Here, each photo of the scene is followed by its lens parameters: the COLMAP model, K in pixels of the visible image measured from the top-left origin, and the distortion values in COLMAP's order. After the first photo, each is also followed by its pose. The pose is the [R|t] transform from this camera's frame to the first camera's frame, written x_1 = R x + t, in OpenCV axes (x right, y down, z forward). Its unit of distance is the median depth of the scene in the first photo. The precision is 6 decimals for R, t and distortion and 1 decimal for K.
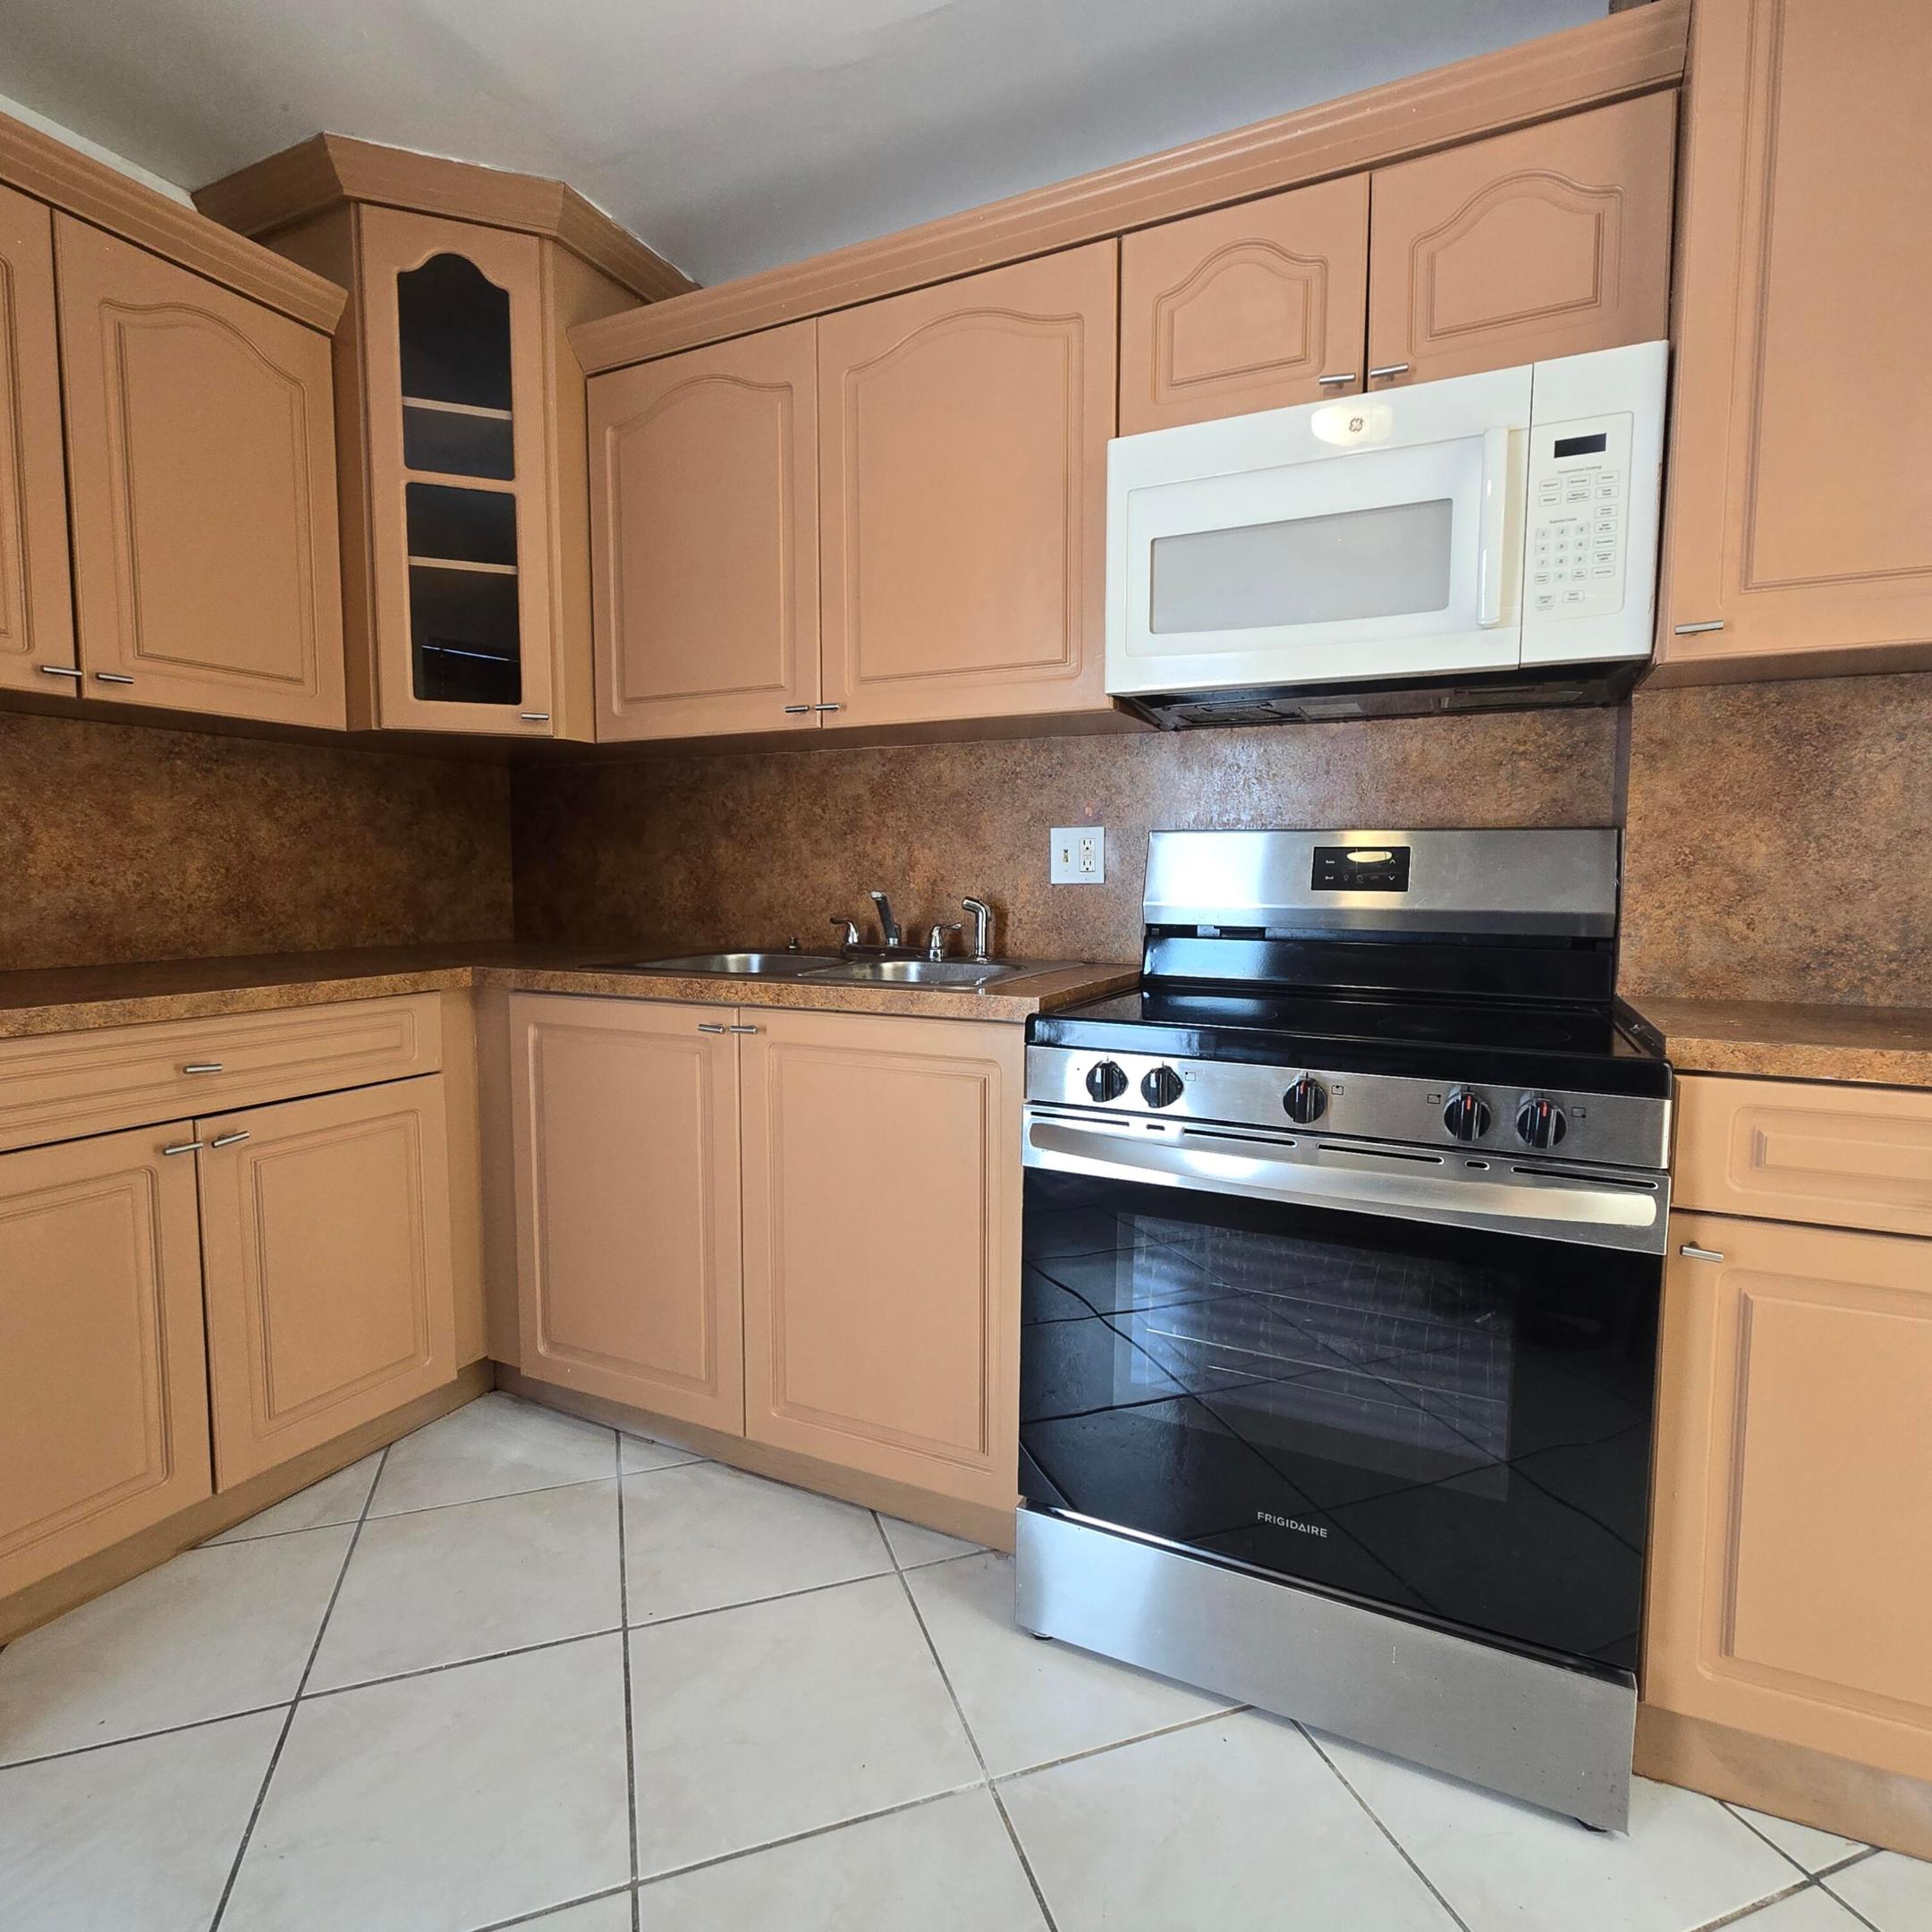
lens RADIAL K [[1053.8, 0, 967.1], [0, 1053.8, 958.7], [0, 0, 1]] dist [0.002634, -0.002300]
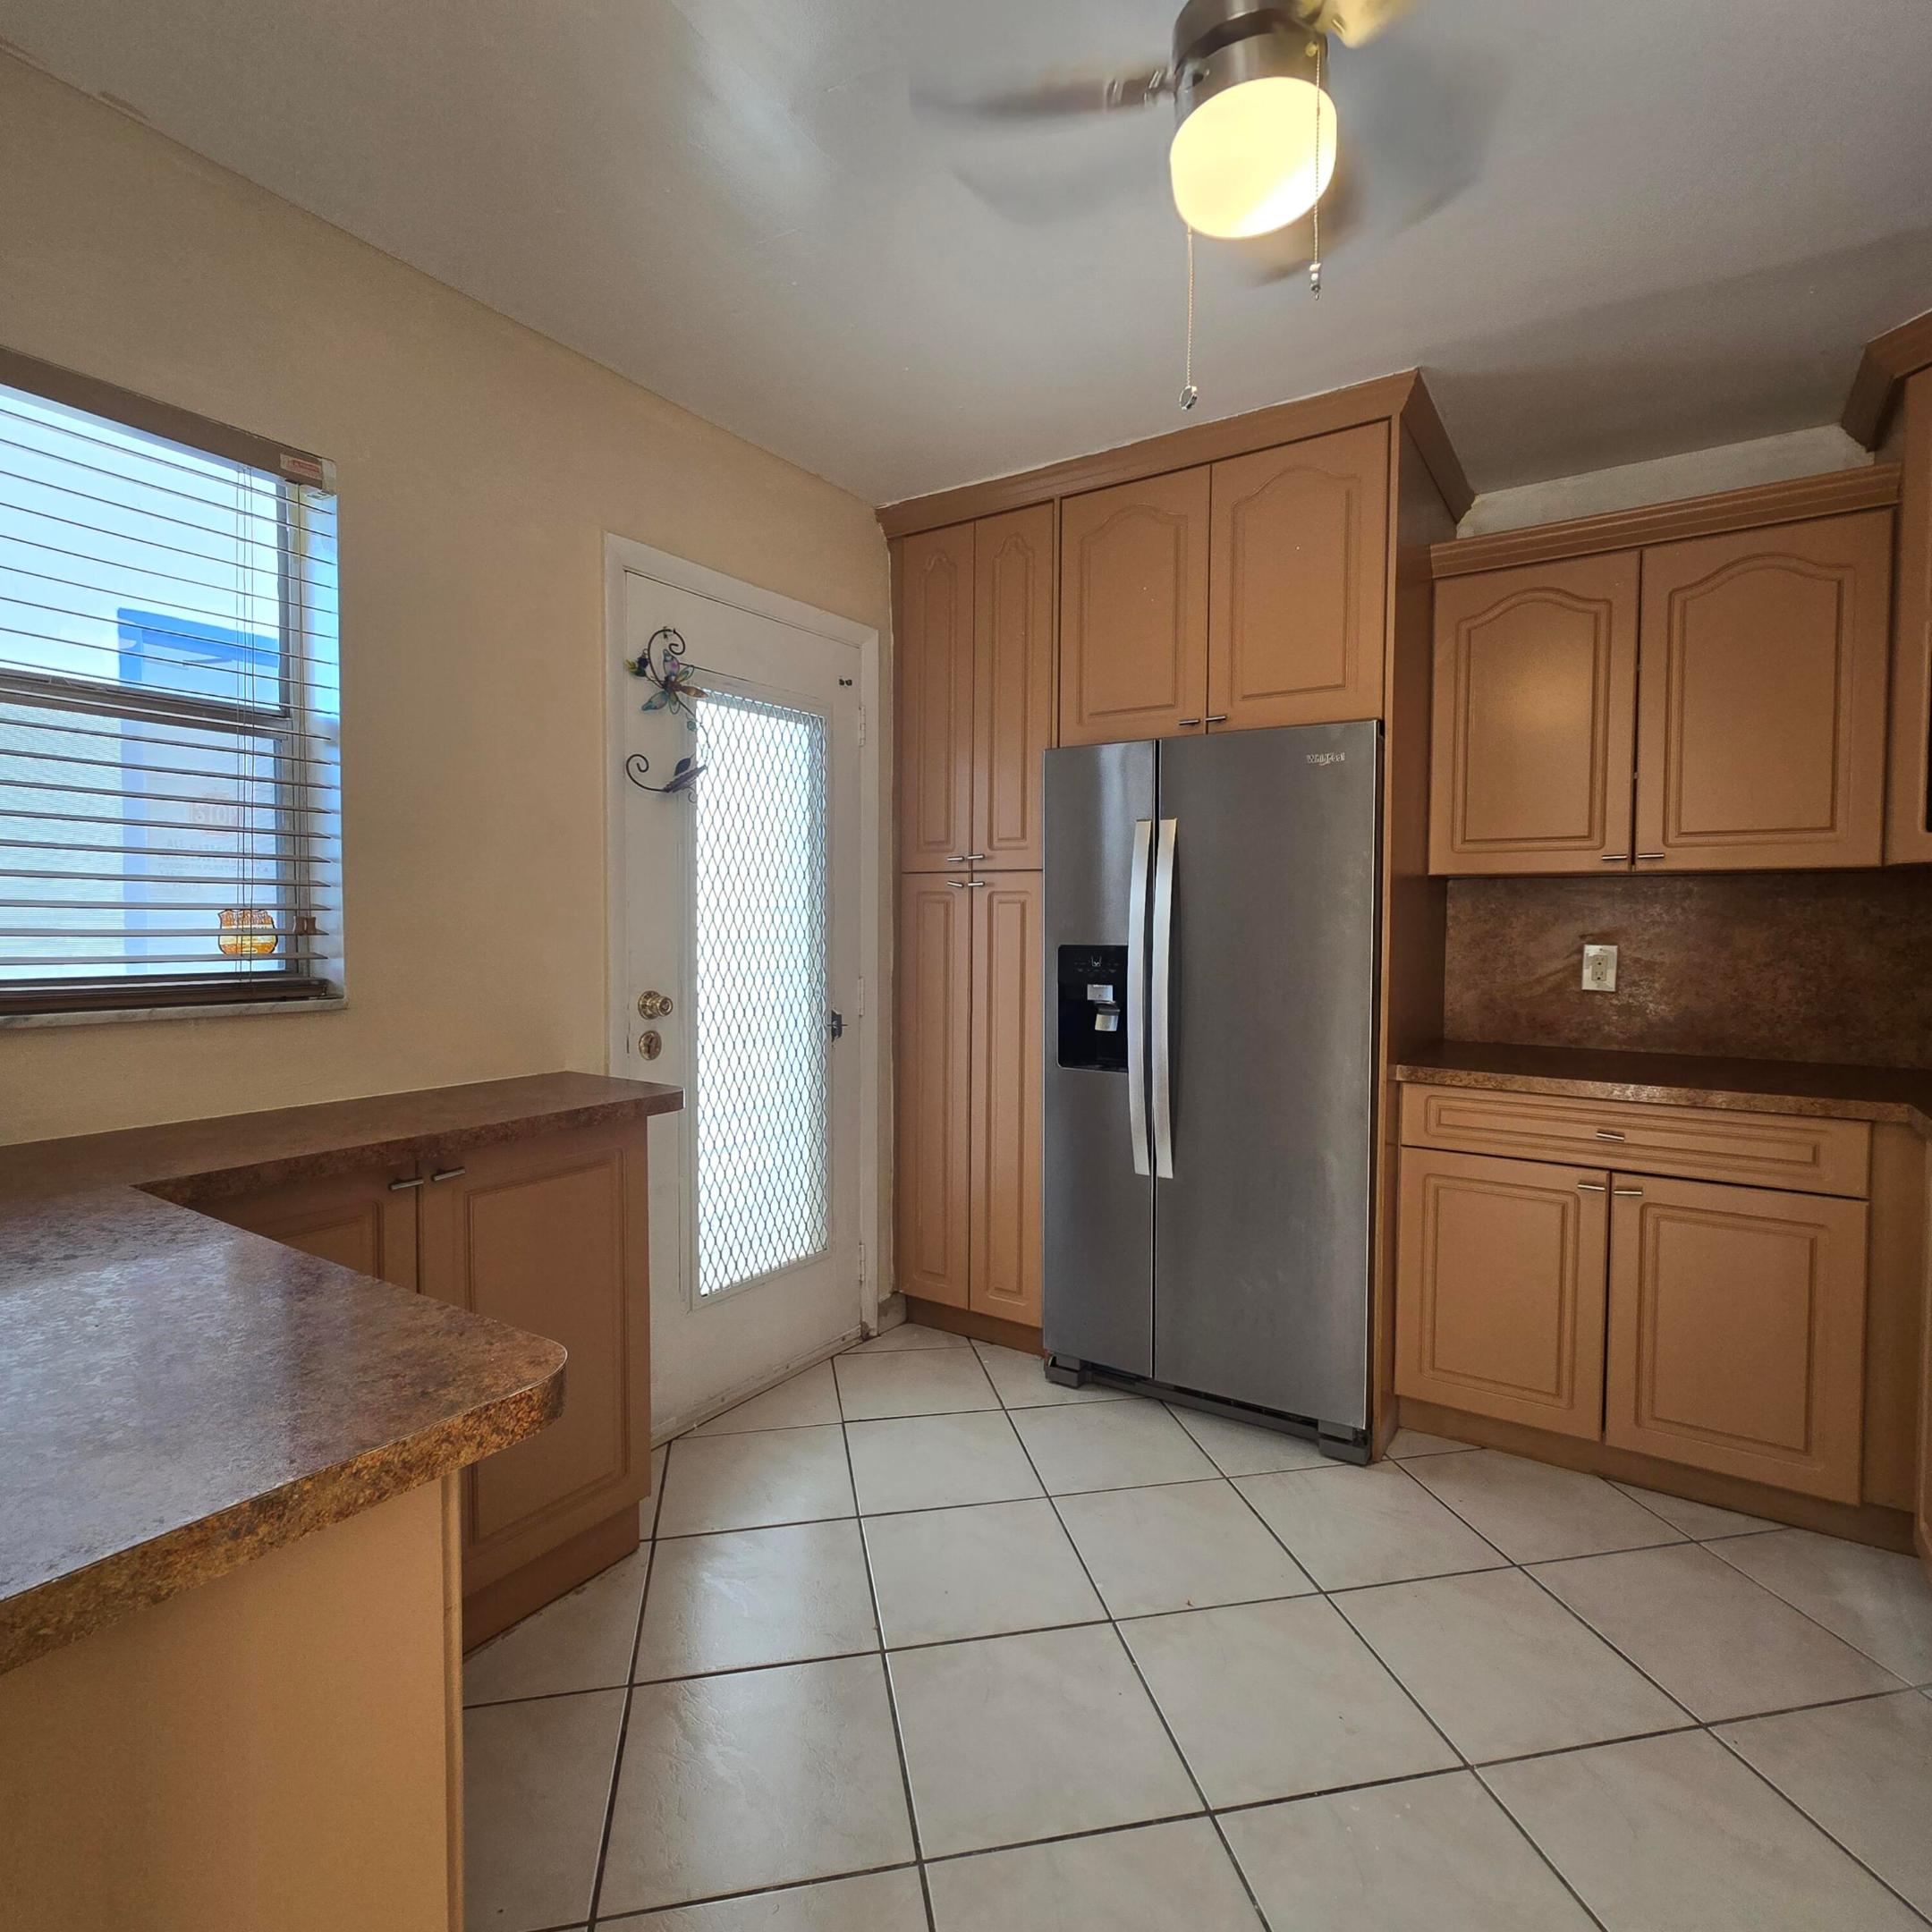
lens RADIAL K [[1053.8, 0, 973.0], [0, 1053.8, 957.1], [0, 0, 1]] dist [0.002634, -0.002300]
pose [[-0.131812, 0.031189, -0.990784, 0.617498], [-0.084558, 0.995508, 0.042587, -0.097380], [0.987662, 0.089392, -0.128582, 0.251267]]
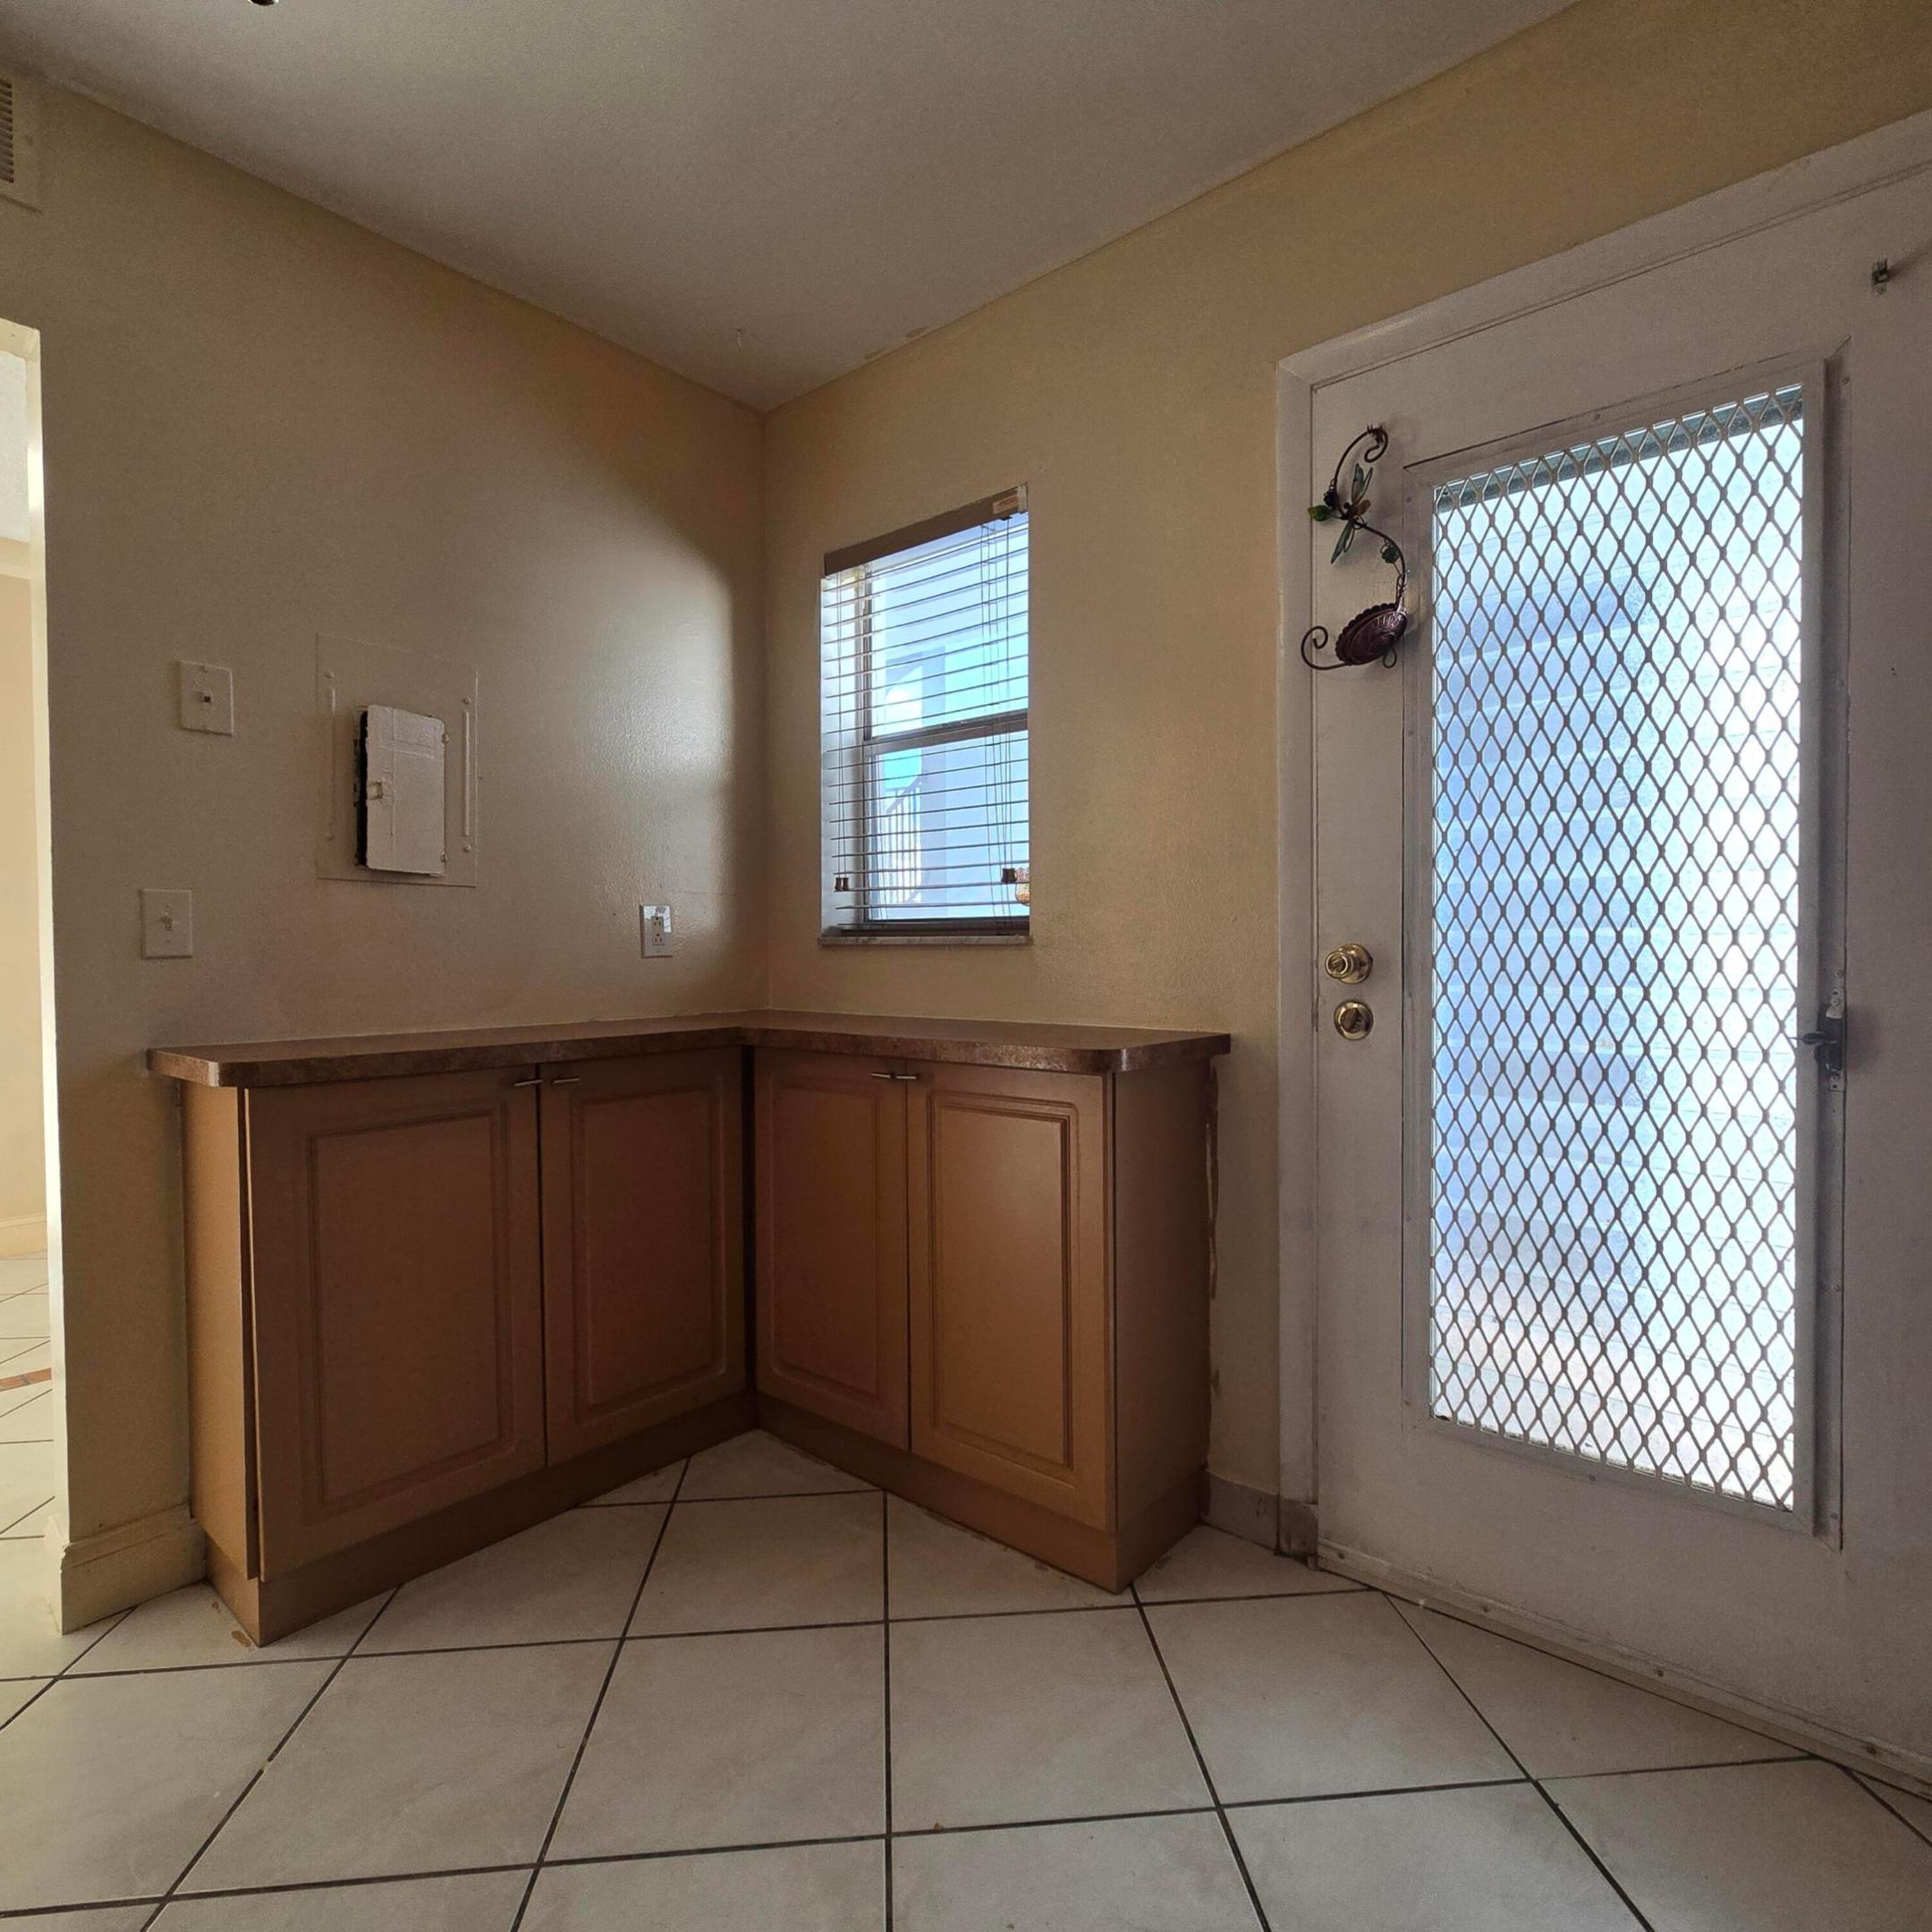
lens RADIAL K [[1053.8, 0, 965.5], [0, 1053.8, 956.2], [0, 0, 1]] dist [0.002634, -0.002300]
pose [[-0.967609, 0.010150, 0.252250, -0.450177], [0.036056, 0.994504, 0.098292, -0.063897], [-0.249866, 0.104203, -0.962657, 0.661664]]
